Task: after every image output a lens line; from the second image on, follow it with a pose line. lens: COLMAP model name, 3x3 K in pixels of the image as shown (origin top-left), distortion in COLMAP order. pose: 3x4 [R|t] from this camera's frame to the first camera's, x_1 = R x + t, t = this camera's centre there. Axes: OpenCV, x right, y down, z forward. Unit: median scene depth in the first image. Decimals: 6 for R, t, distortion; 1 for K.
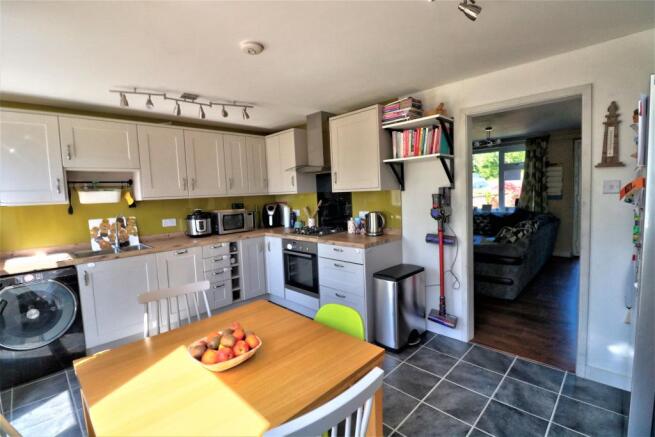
lens RADIAL K [[303.7, 0, 322.7], [0, 303.7, 210.7], [0, 0, 1]] dist [-0.000880, -0.000151]
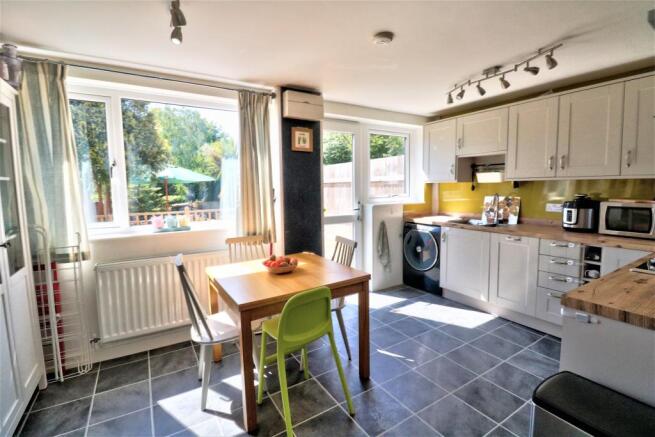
lens RADIAL K [[303.7, 0, 322.7], [0, 303.7, 210.7], [0, 0, 1]] dist [-0.000880, -0.000151]
pose [[-0.228457, 0.121577, -0.965933, 0.542810], [-0.032466, 0.990669, 0.132369, -0.050631], [0.973012, 0.061600, -0.222379, 0.630478]]
